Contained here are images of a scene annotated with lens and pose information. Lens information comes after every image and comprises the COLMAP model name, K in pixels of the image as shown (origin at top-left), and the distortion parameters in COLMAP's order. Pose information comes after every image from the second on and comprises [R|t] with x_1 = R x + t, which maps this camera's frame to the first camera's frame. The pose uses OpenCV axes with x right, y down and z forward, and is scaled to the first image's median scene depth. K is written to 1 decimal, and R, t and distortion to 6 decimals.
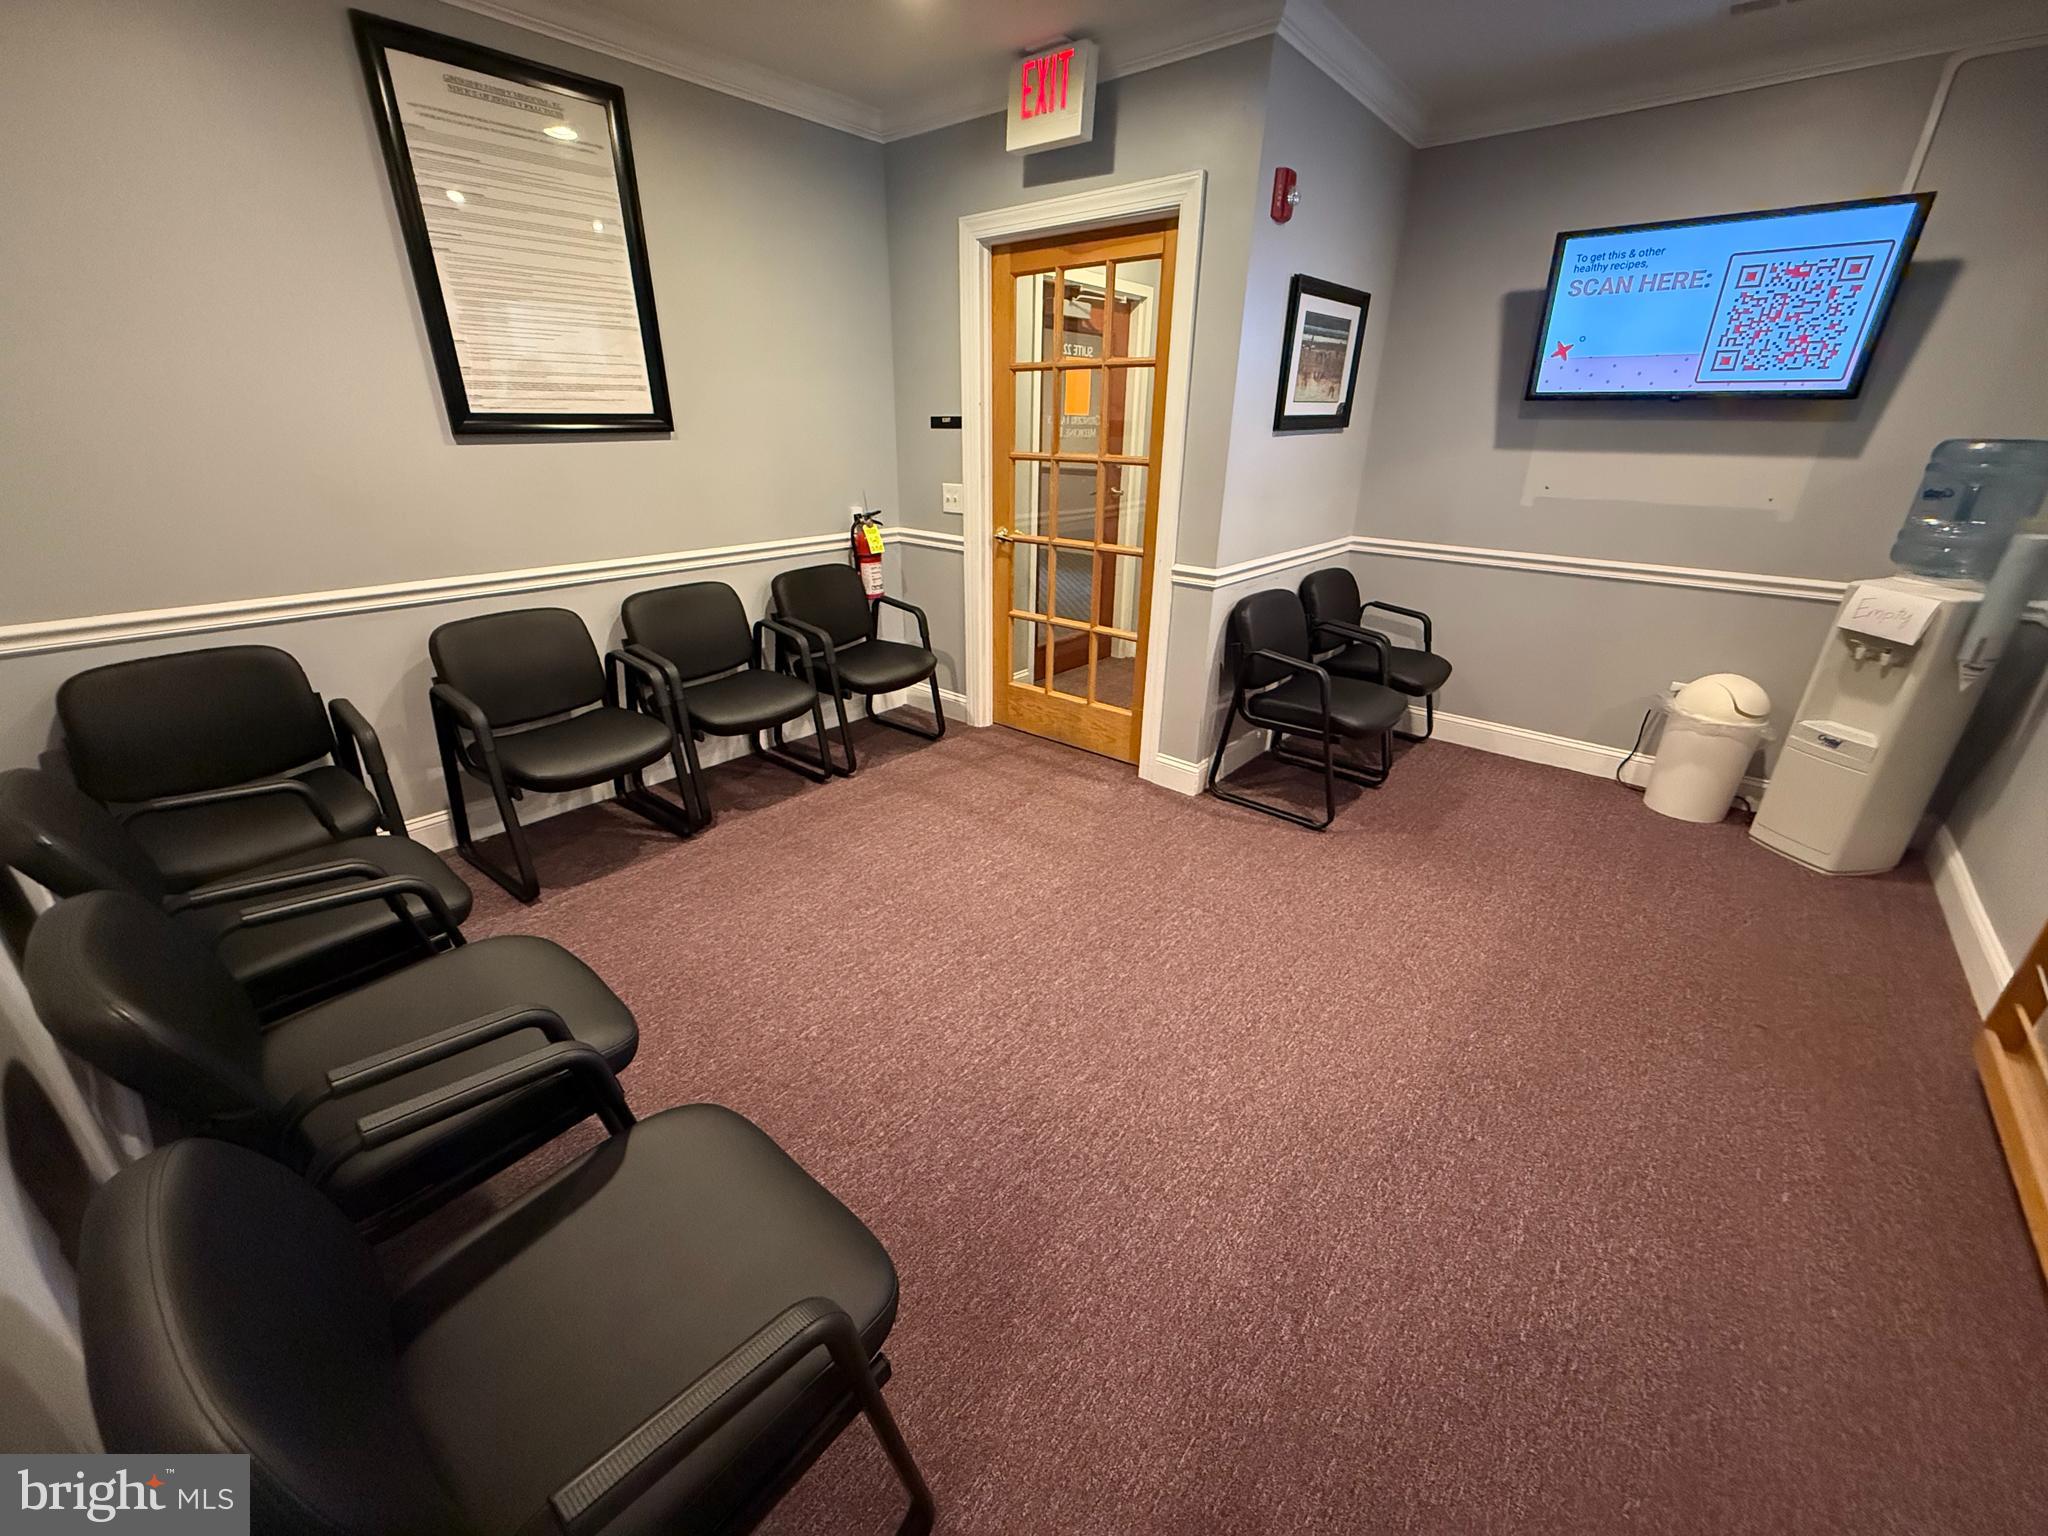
lens RADIAL K [[820.2, 0, 1014.8], [0, 820.2, 770.3], [0, 0, 1]] dist [0.000295, 0.000958]
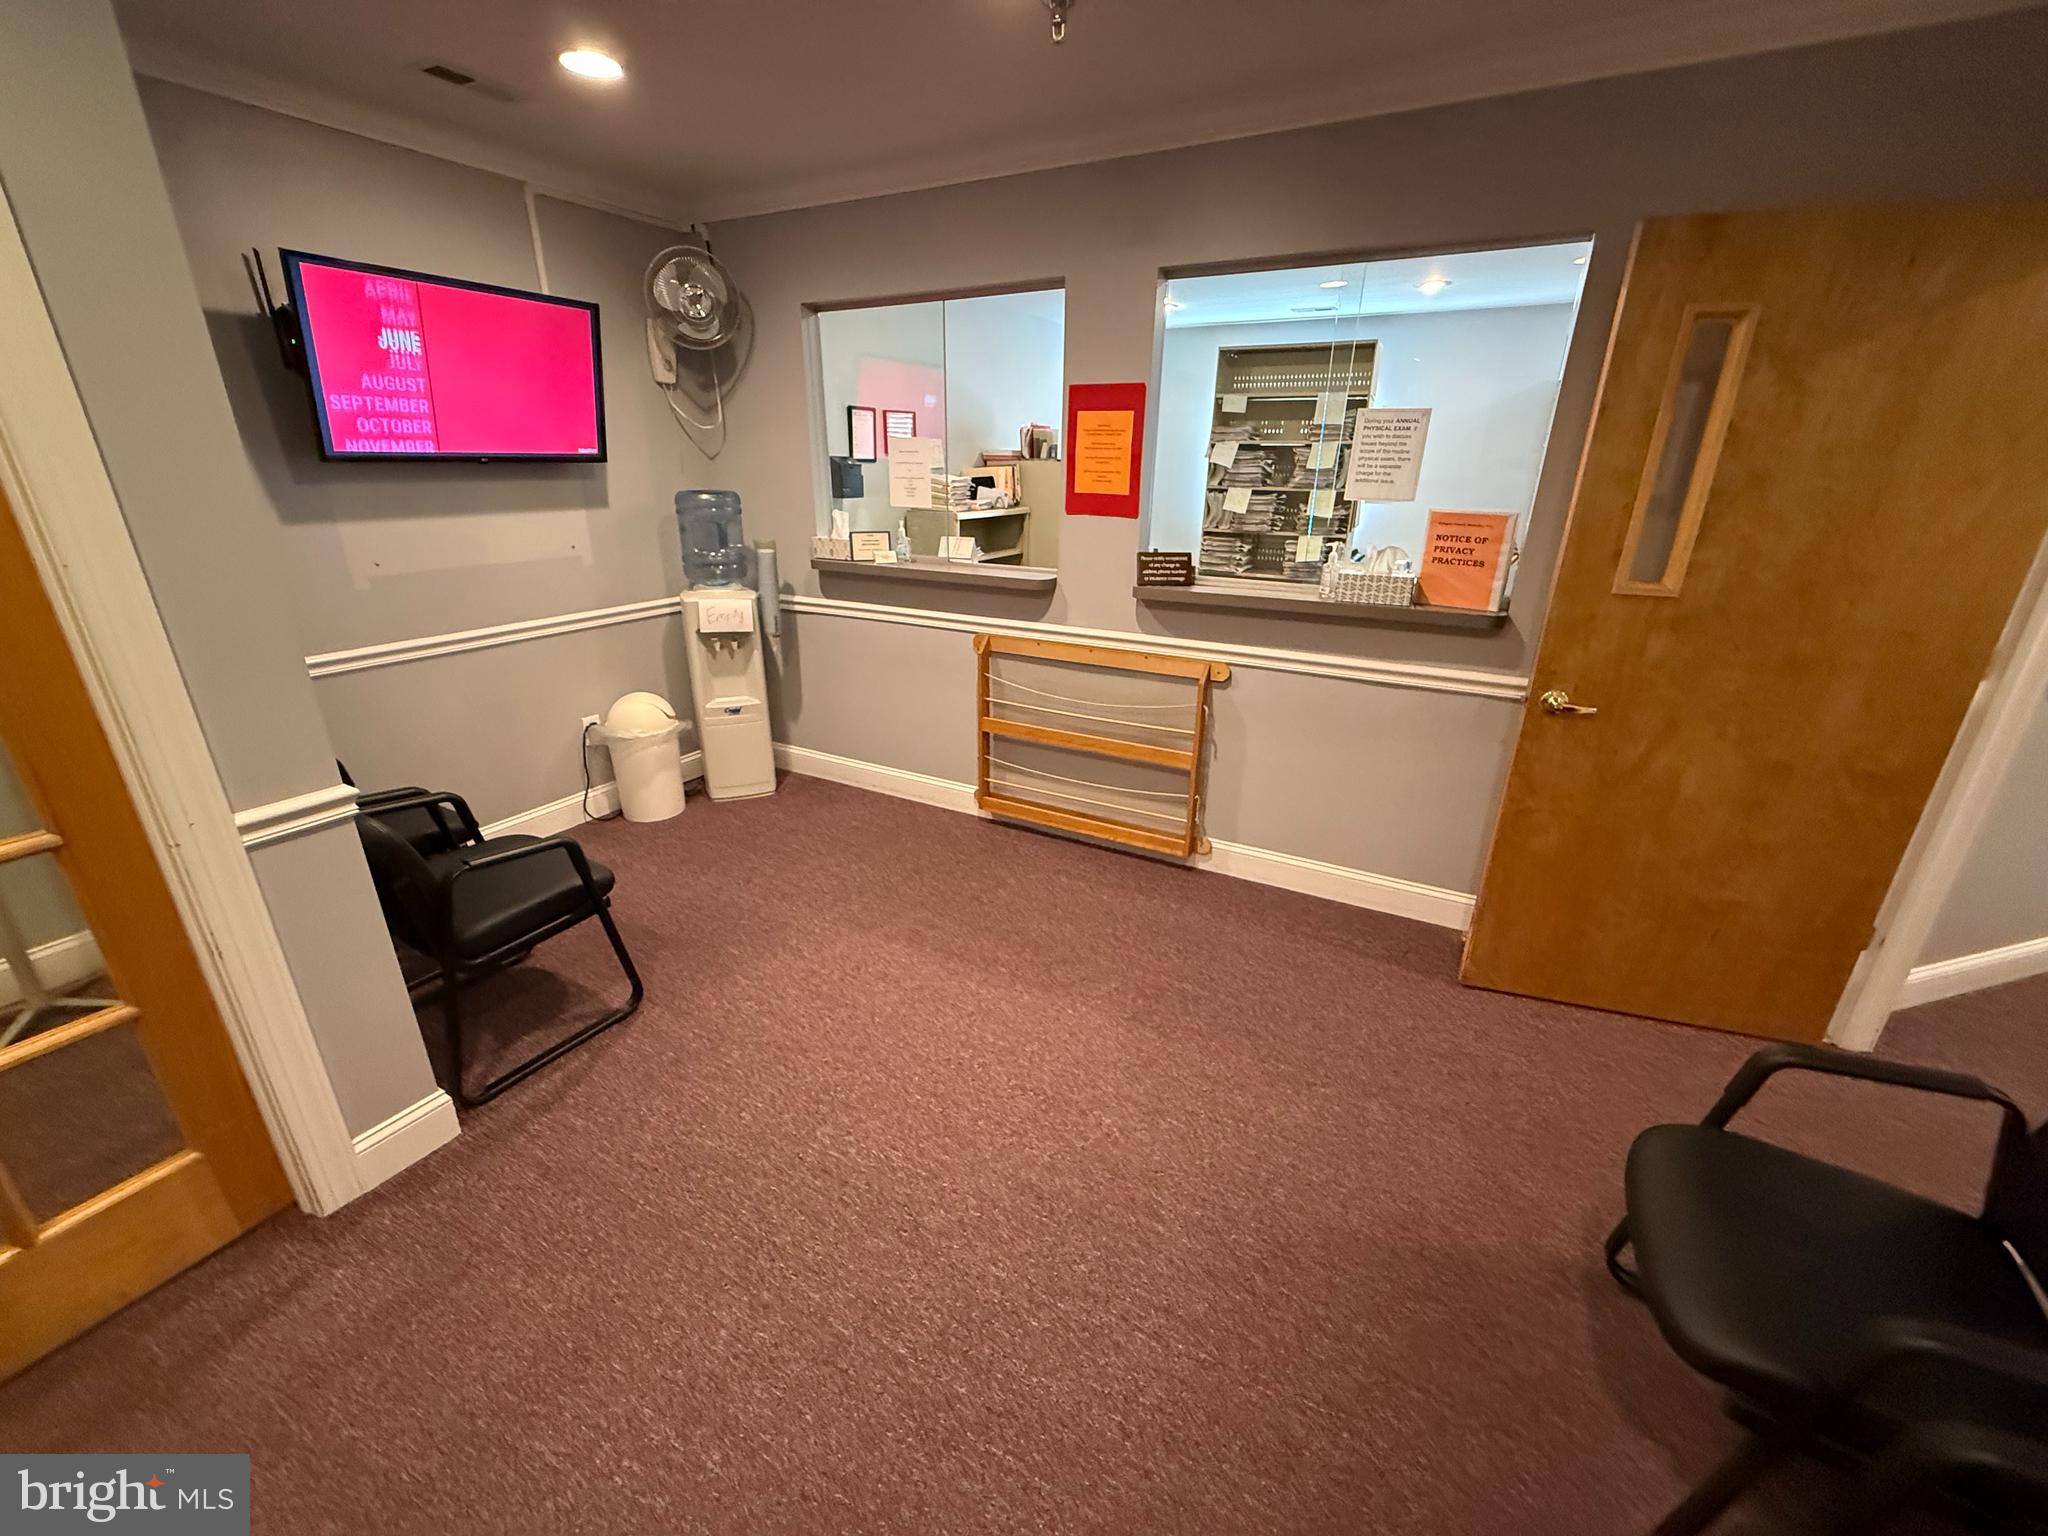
lens RADIAL K [[820.2, 0, 1022.8], [0, 820.2, 771.7], [0, 0, 1]] dist [0.000295, 0.000958]
pose [[-0.203404, -0.364154, 0.908856, -0.359521], [0.375511, 0.828261, 0.415902, -0.326453], [-0.904222, 0.425882, -0.031728, 0.637676]]
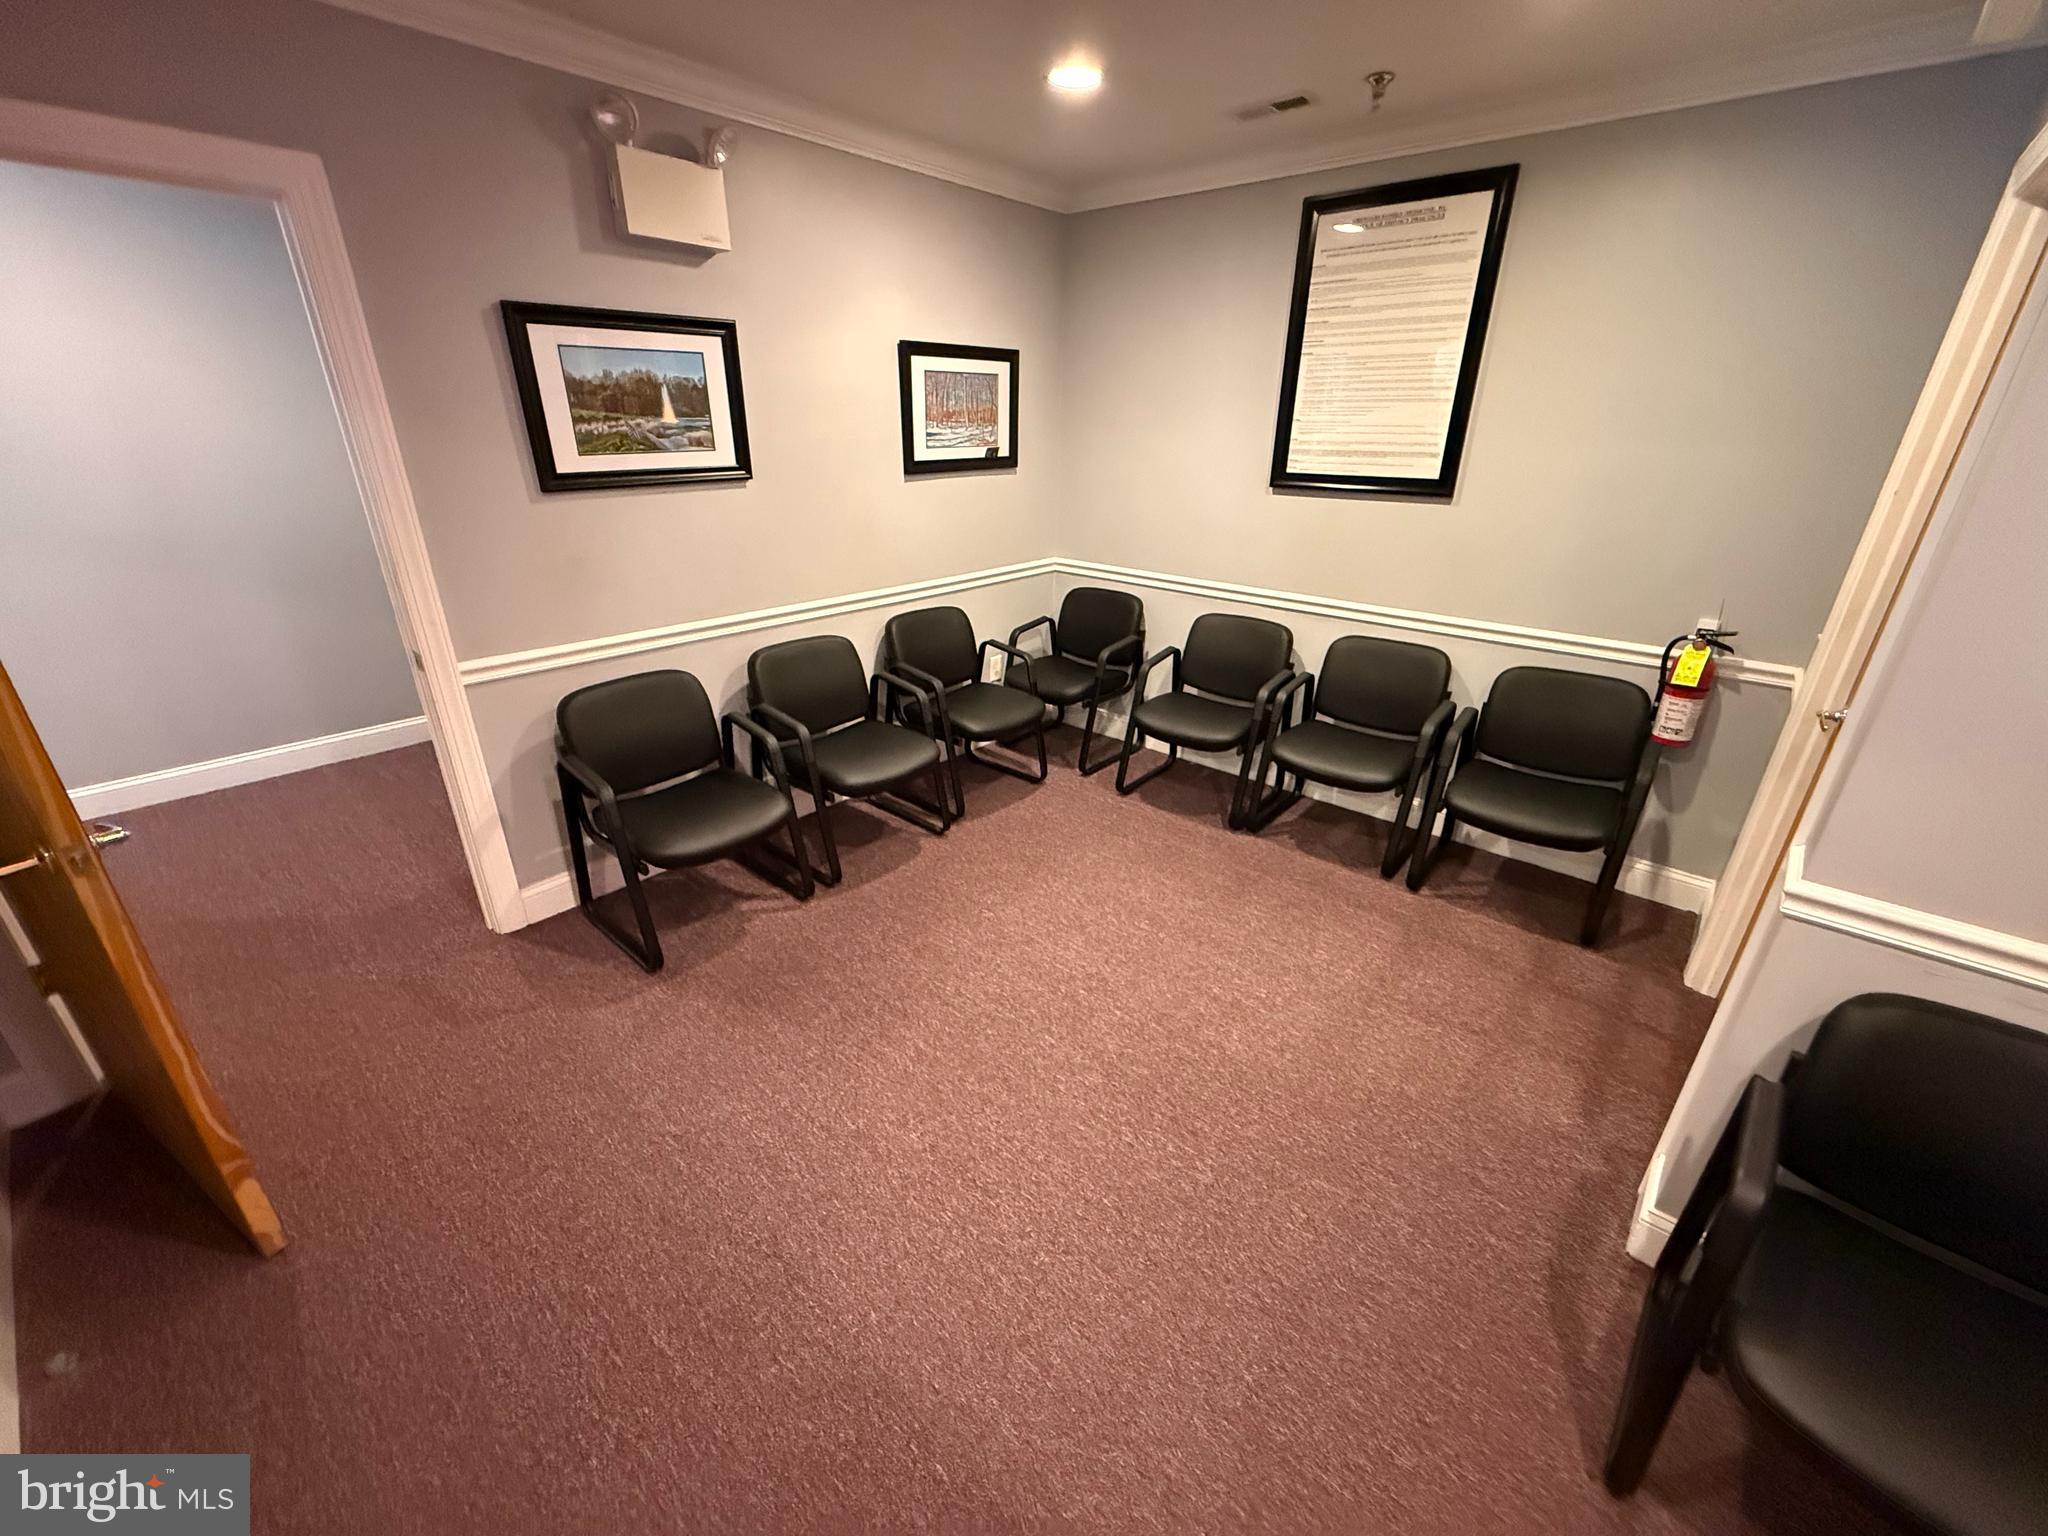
lens RADIAL K [[820.2, 0, 1021.3], [0, 820.2, 768.8], [0, 0, 1]] dist [0.000295, 0.000958]
pose [[-0.014565, 0.383814, -0.923296, 0.687464], [-0.406354, 0.841429, 0.356192, -0.299095], [0.913599, 0.380373, 0.143709, 0.542301]]
